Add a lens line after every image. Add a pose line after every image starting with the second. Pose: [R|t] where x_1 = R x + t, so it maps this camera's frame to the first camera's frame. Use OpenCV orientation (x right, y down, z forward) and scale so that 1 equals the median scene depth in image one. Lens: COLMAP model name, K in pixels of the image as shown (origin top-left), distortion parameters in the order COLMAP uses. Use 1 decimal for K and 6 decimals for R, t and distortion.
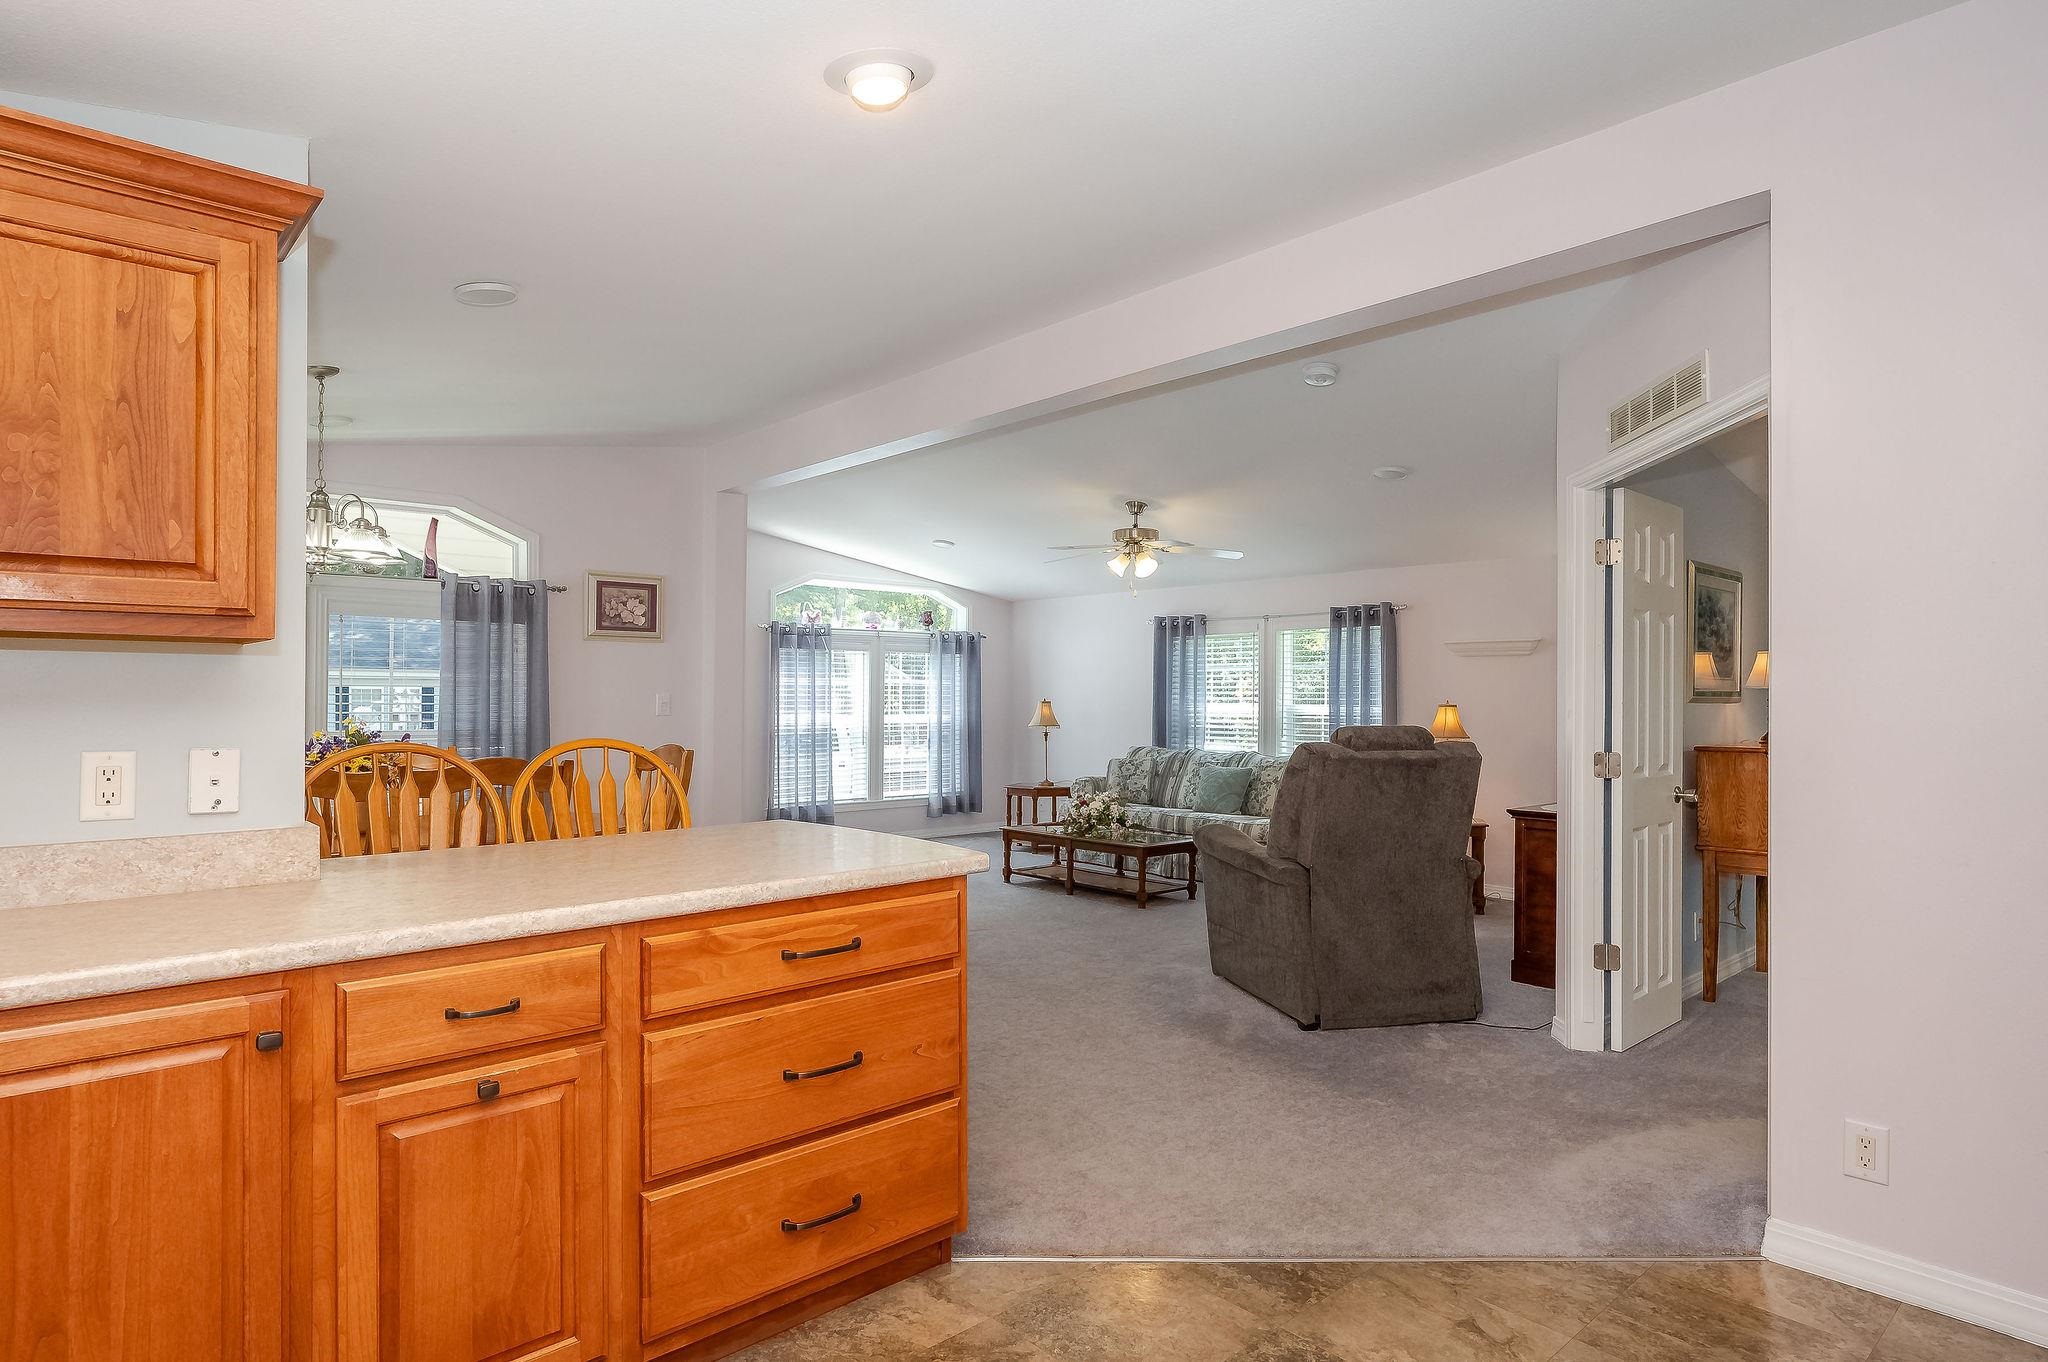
lens RADIAL K [[1111.3, 0, 1030.7], [0, 1111.3, 671.8], [0, 0, 1]] dist [-0.025396, -0.001110]
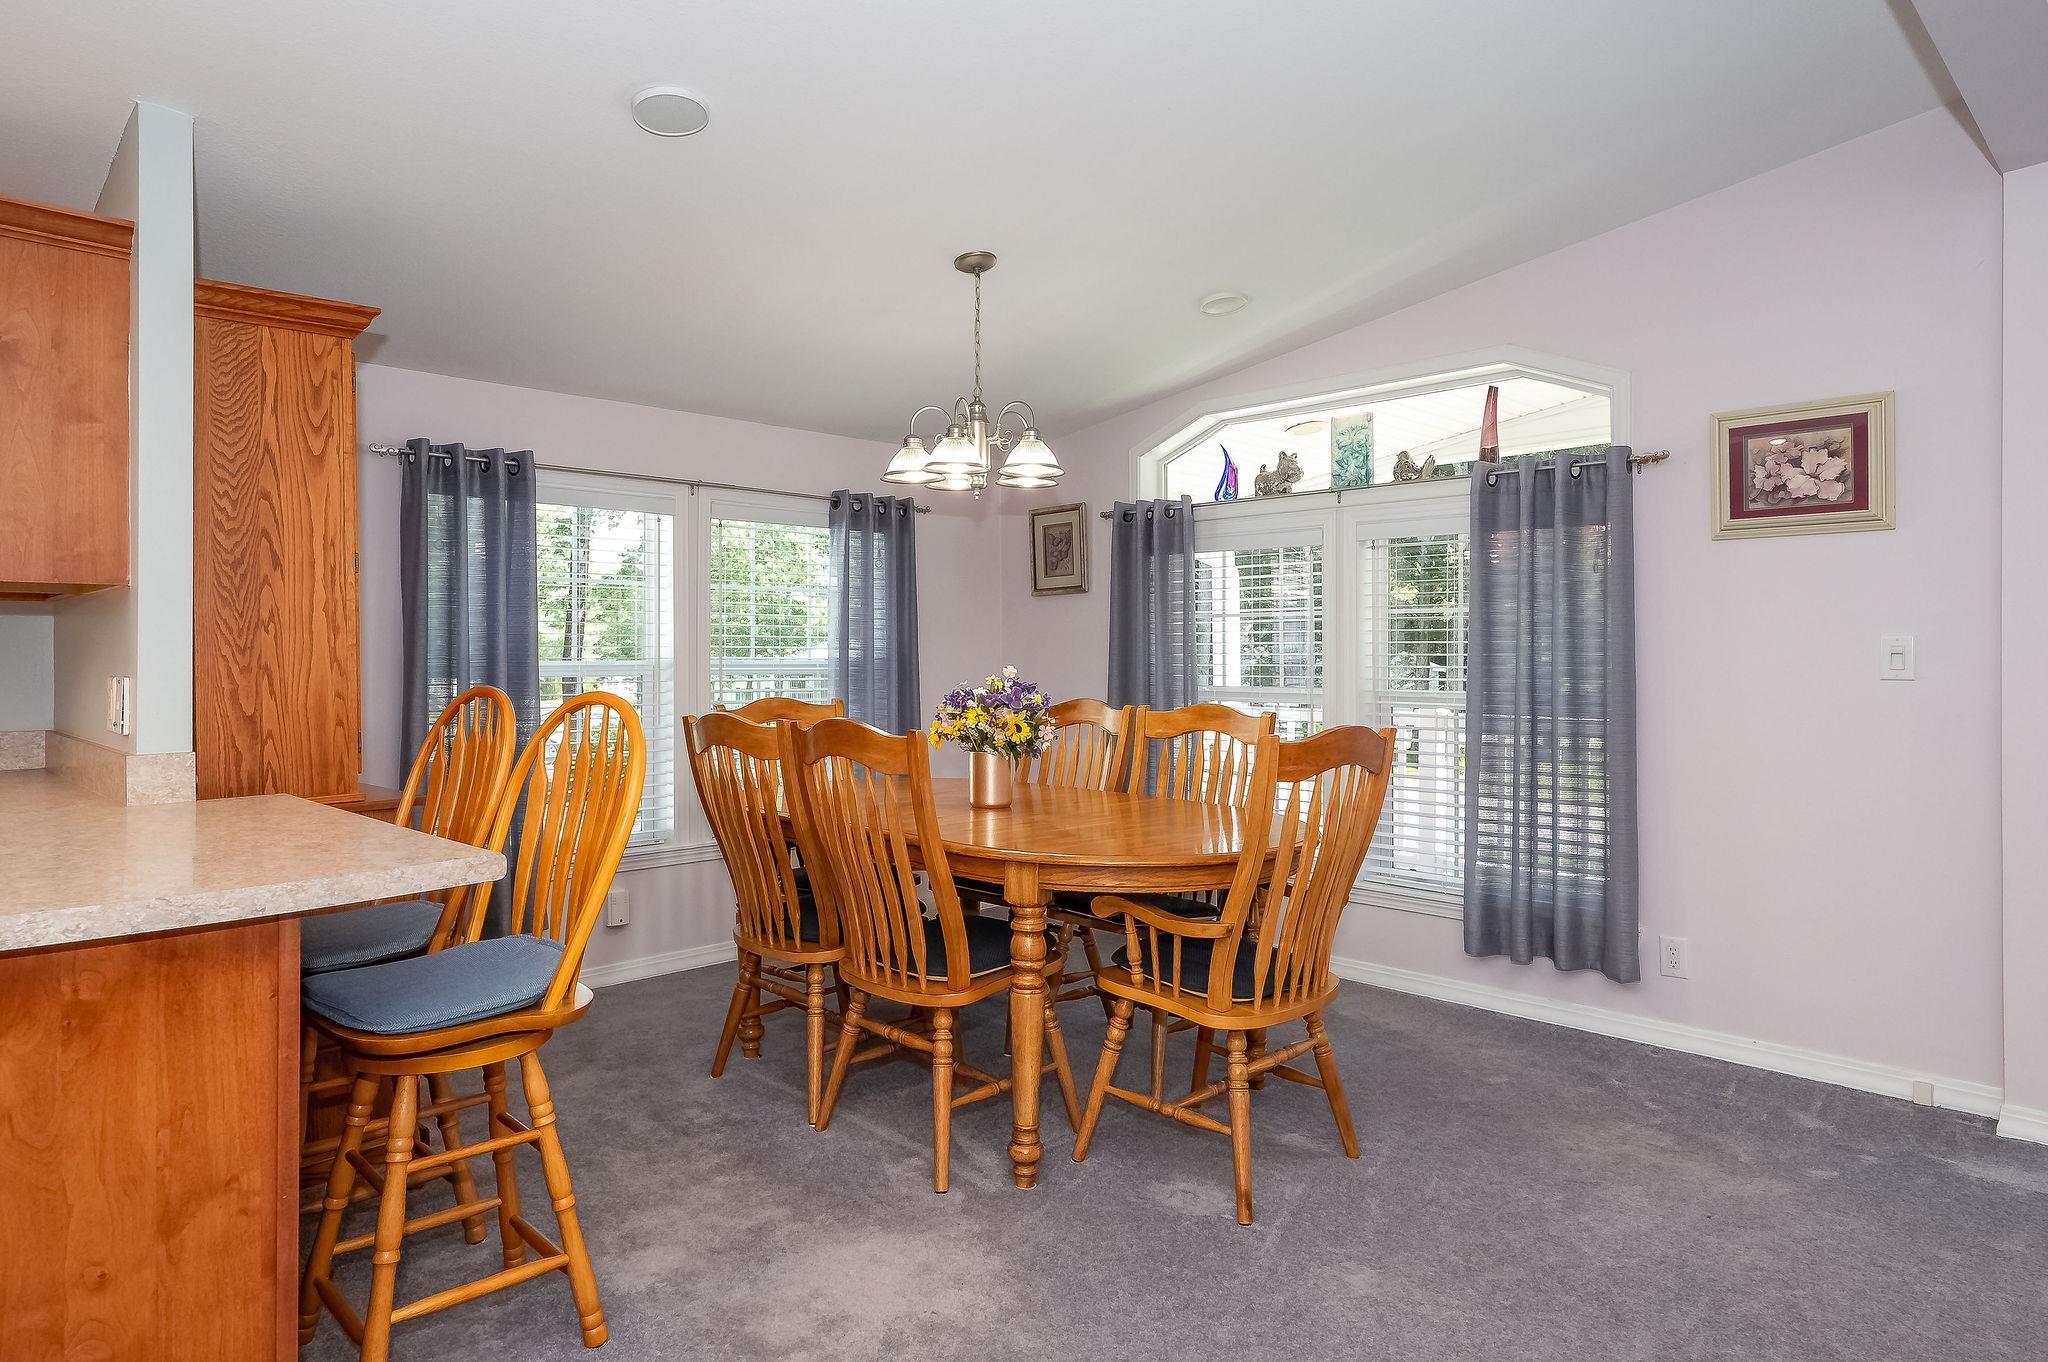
lens RADIAL K [[1193.3, 0, 1039.0], [0, 1193.3, 650.6], [0, 0, 1]] dist [0.008563, -0.004888]
pose [[0.027739, -0.010707, -0.999558, 0.198854], [0.021307, 0.999722, -0.010118, 0.026811], [0.999388, -0.021016, 0.027960, 0.684651]]
